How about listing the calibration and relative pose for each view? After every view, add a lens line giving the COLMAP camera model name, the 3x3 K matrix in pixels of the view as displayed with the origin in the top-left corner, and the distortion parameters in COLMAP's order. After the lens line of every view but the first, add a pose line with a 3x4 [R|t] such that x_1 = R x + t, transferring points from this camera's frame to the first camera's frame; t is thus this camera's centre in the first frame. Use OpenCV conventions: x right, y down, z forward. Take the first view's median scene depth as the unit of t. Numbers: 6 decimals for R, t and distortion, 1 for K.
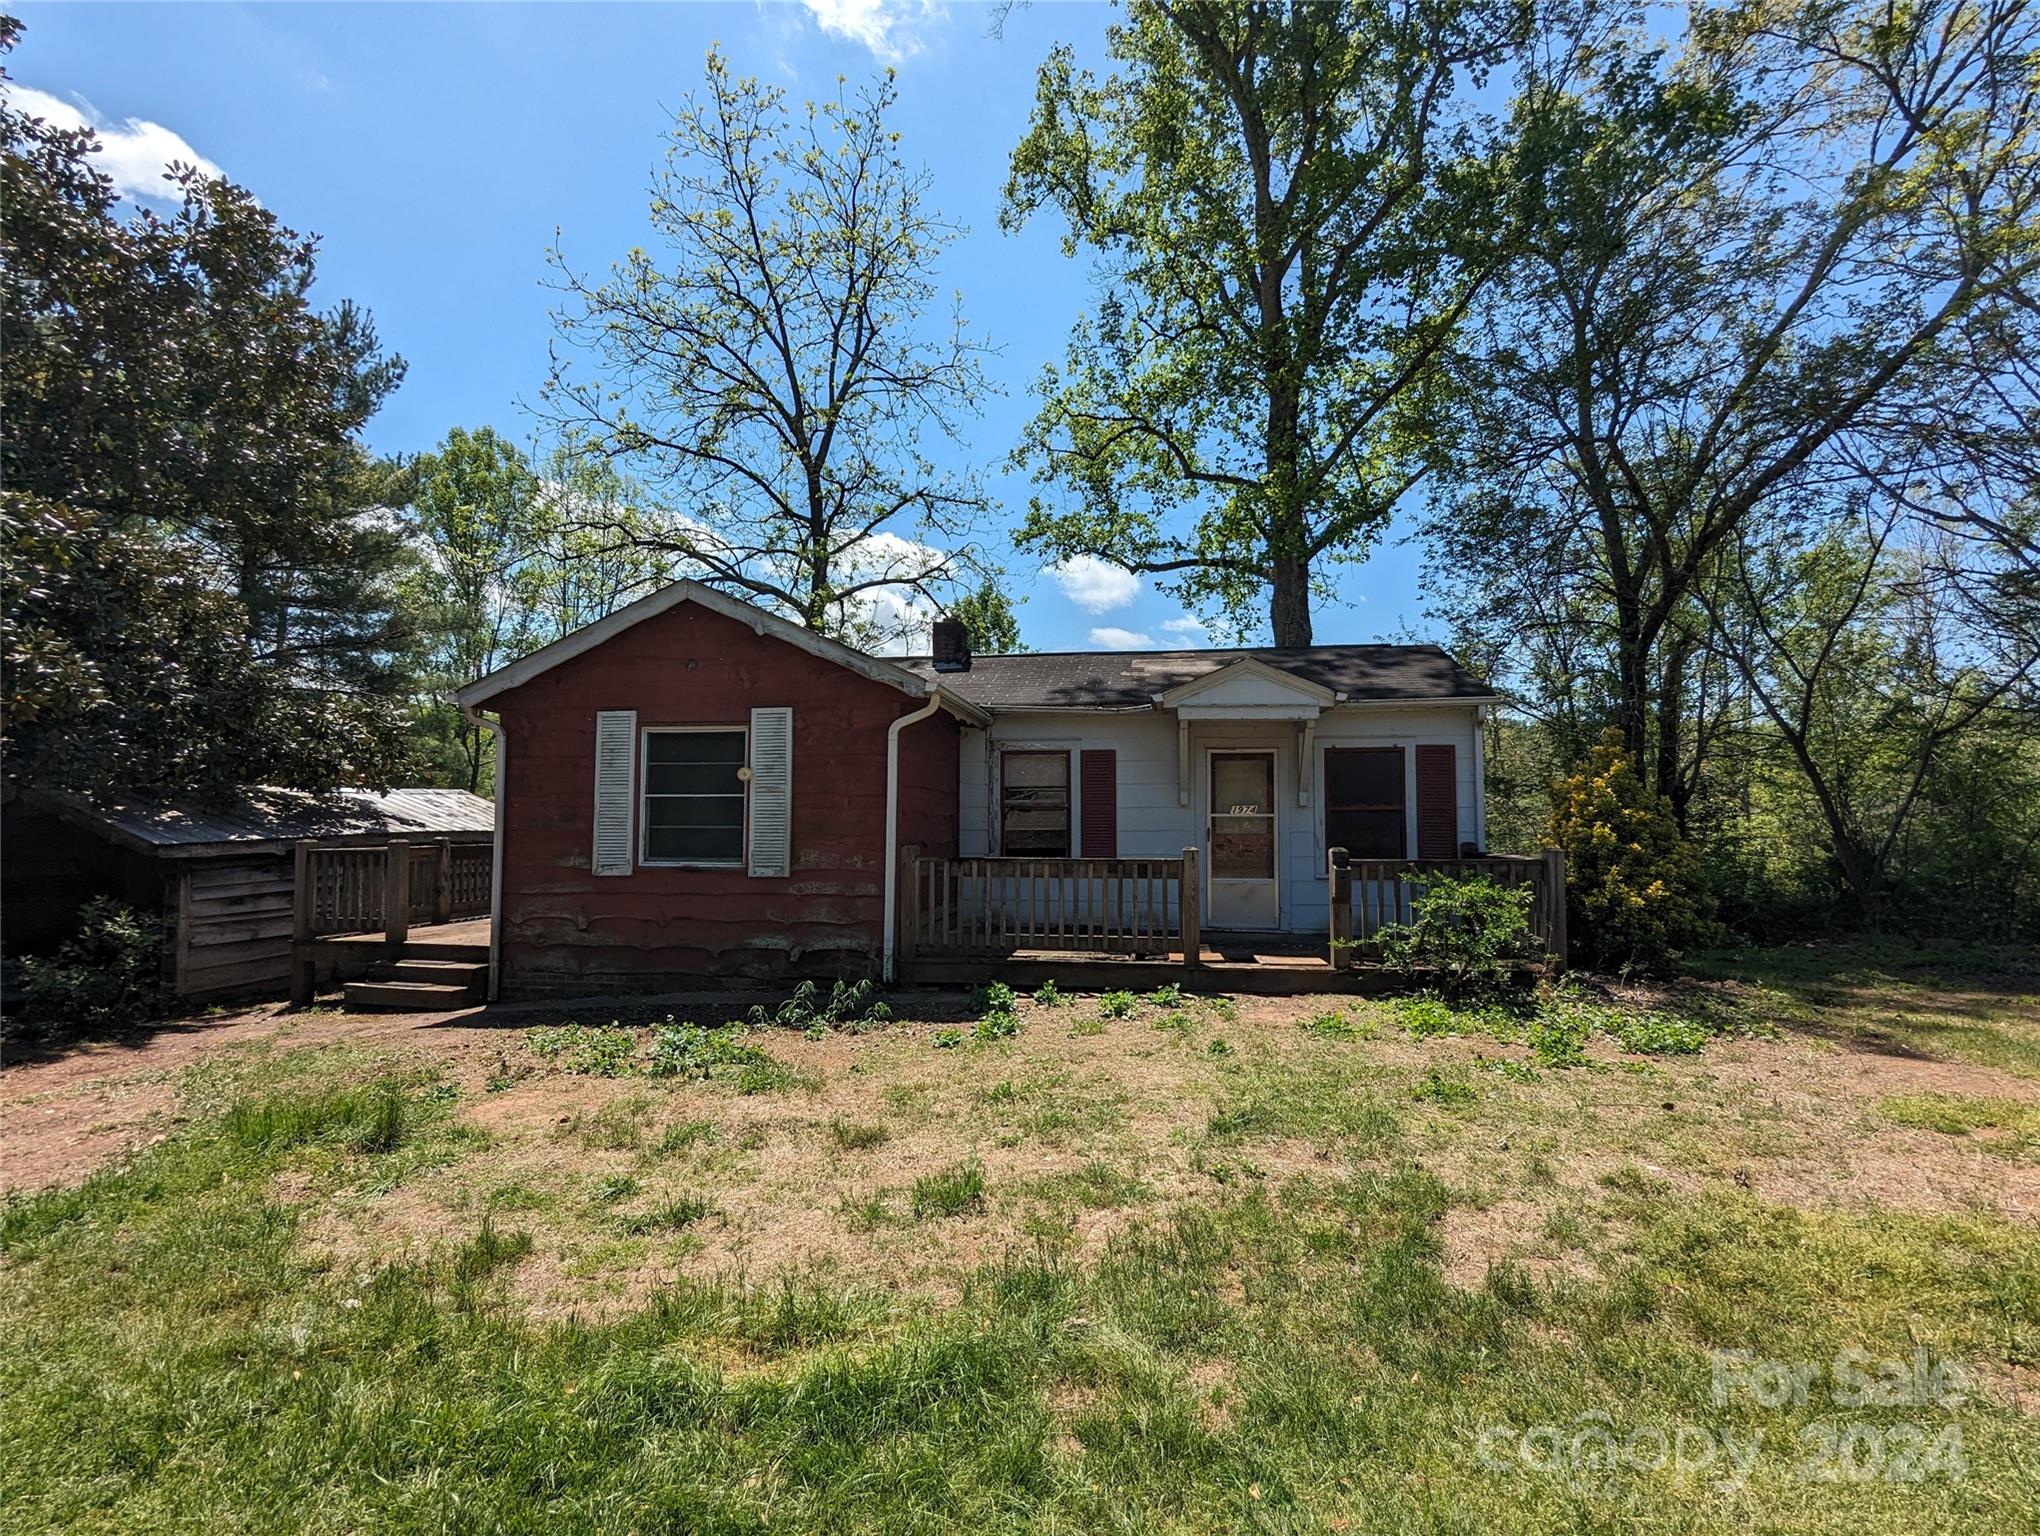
lens RADIAL K [[982.0, 0, 1029.9], [0, 982.0, 762.6], [0, 0, 1]] dist [-0.003978, -0.000597]
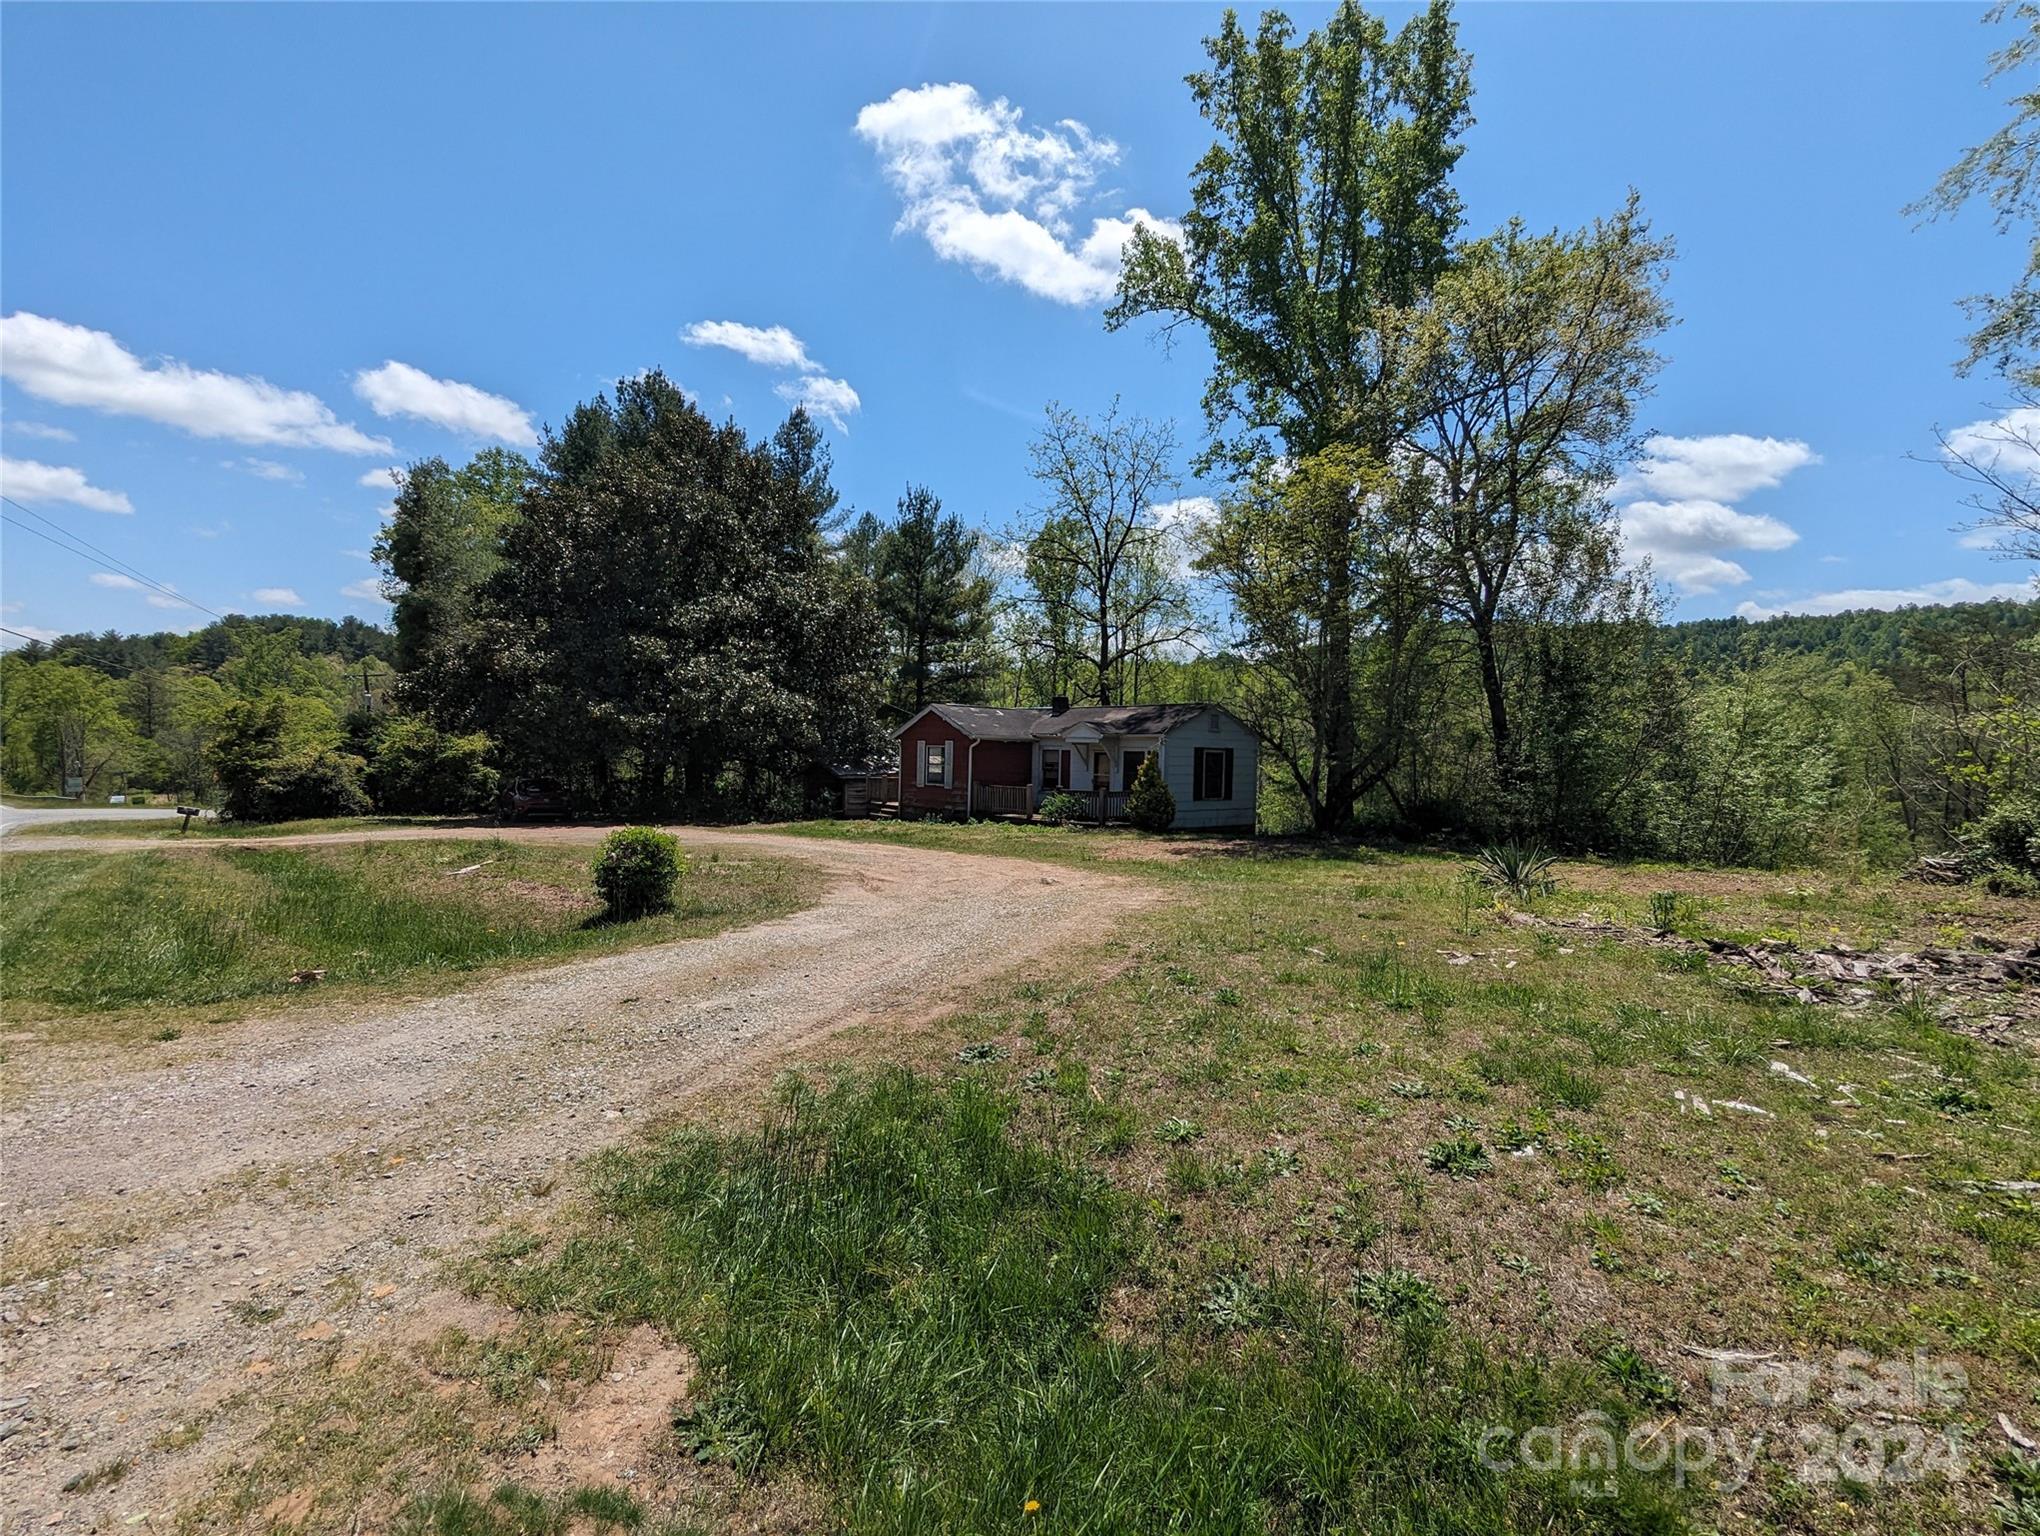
lens RADIAL K [[976.9, 0, 1022.1], [0, 976.9, 763.1], [0, 0, 1]] dist [0.000813, 0.001991]
pose [[0.767023, 0.020414, -0.641294, 1.871505], [0.022453, 0.998028, 0.058624, -0.150343], [0.641226, -0.059364, 0.765052, -1.291663]]
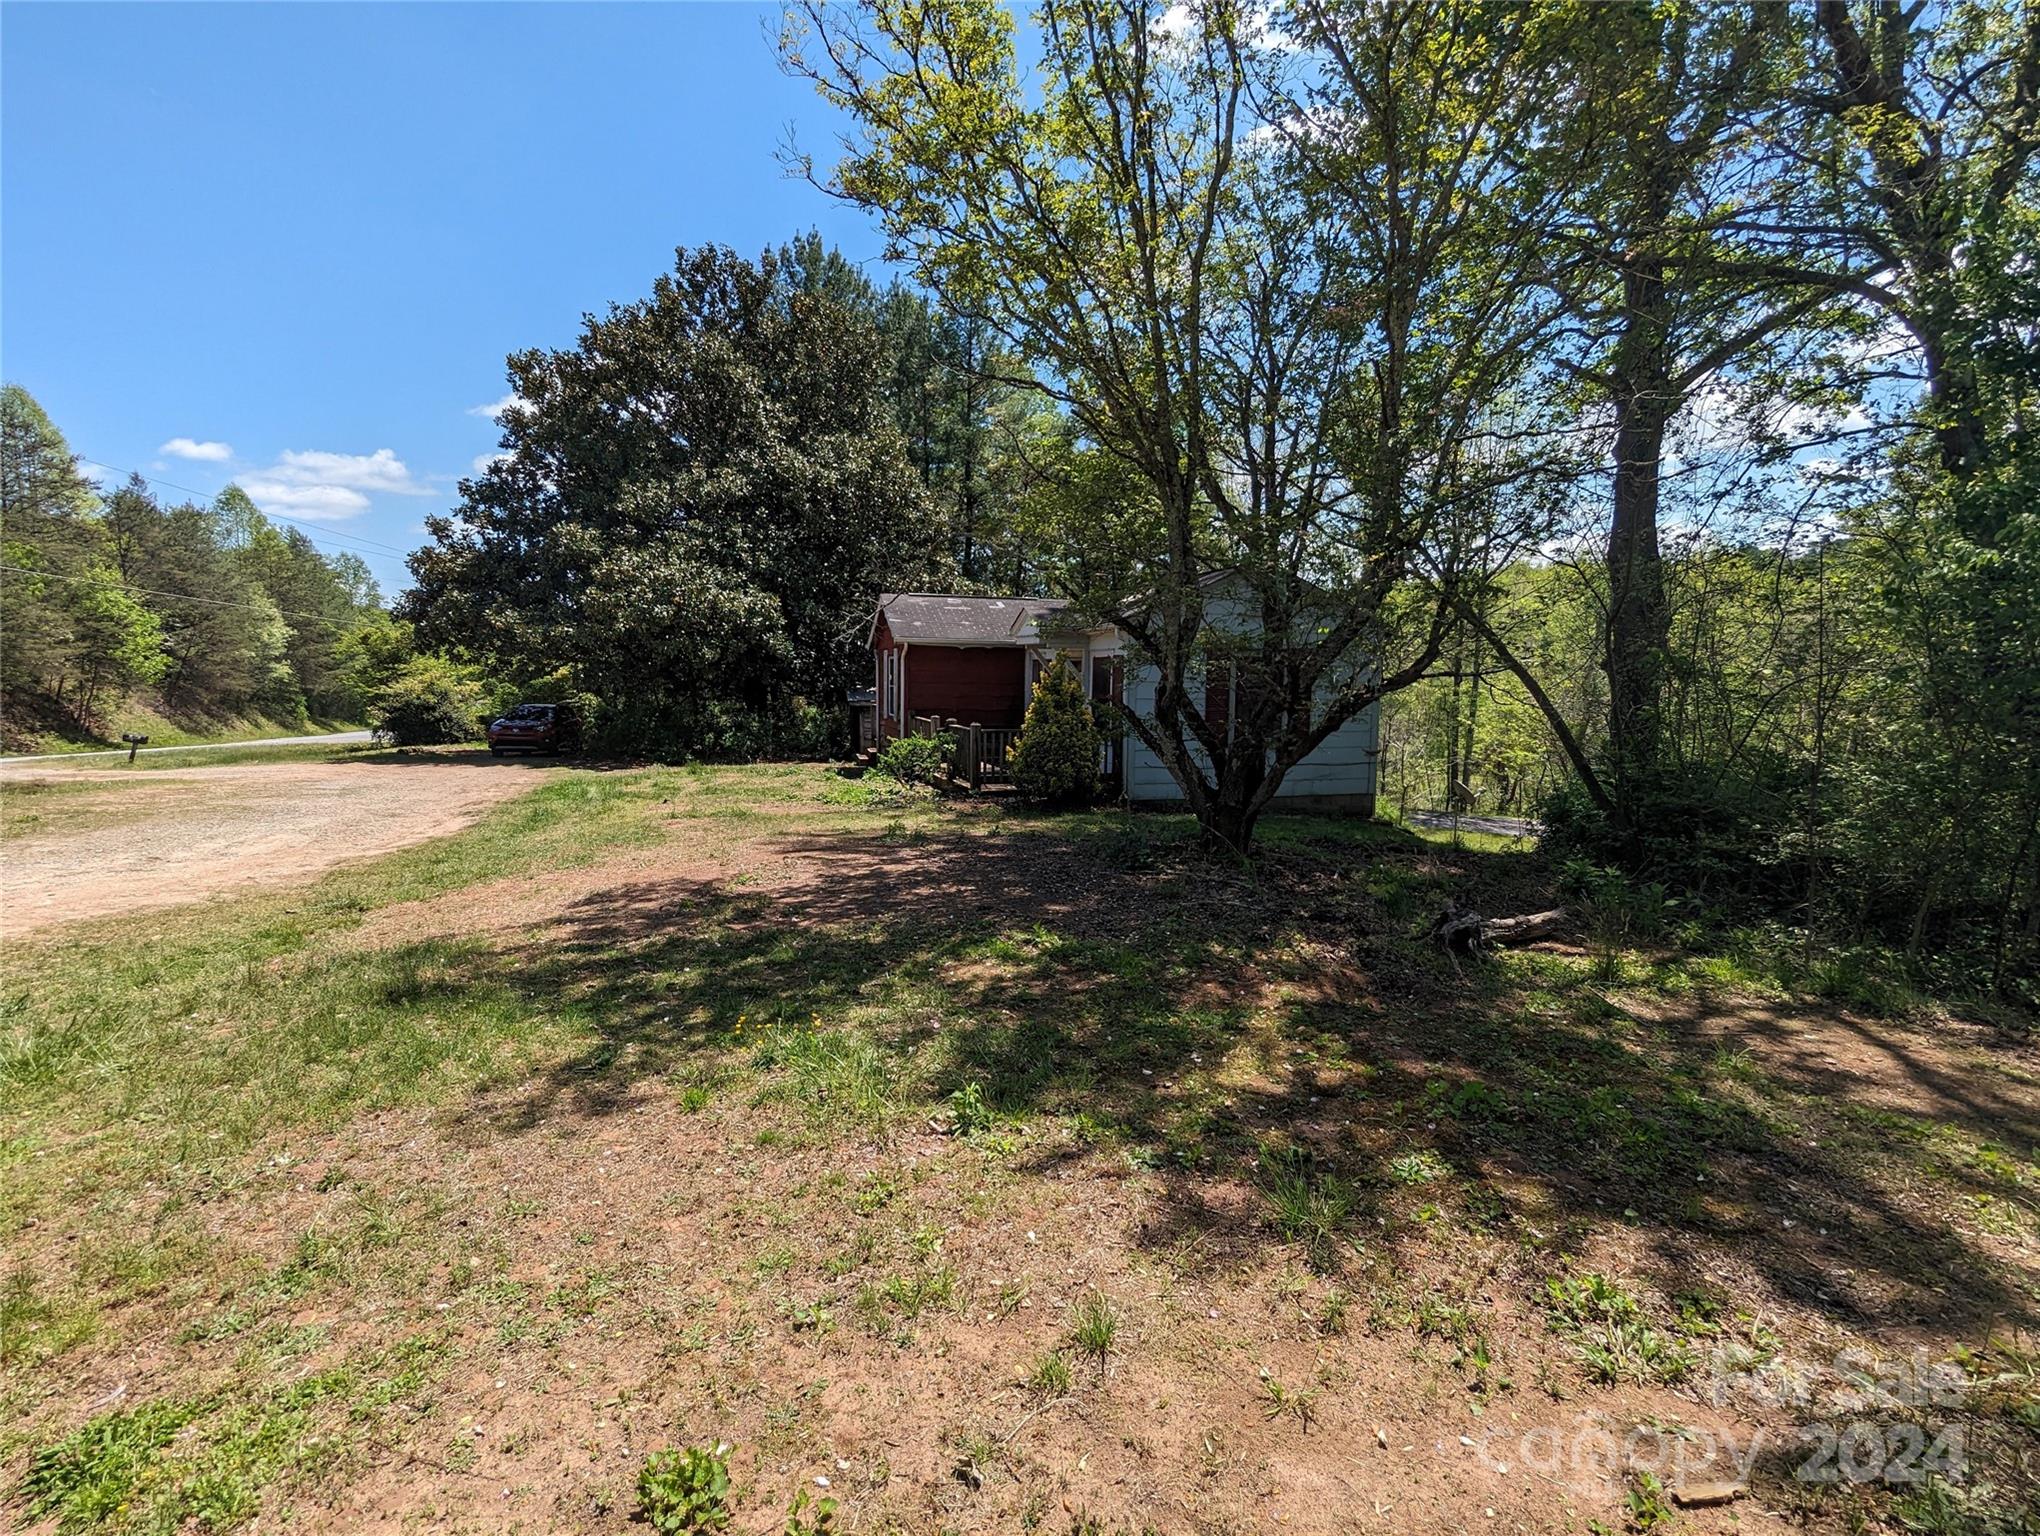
lens RADIAL K [[976.9, 0, 1022.1], [0, 976.9, 763.1], [0, 0, 1]] dist [0.000813, 0.001991]
pose [[0.439050, 0.079416, -0.894946, 1.691226], [0.046816, 0.992711, 0.111059, -0.023376], [0.897242, -0.090658, 0.432131, 0.209460]]
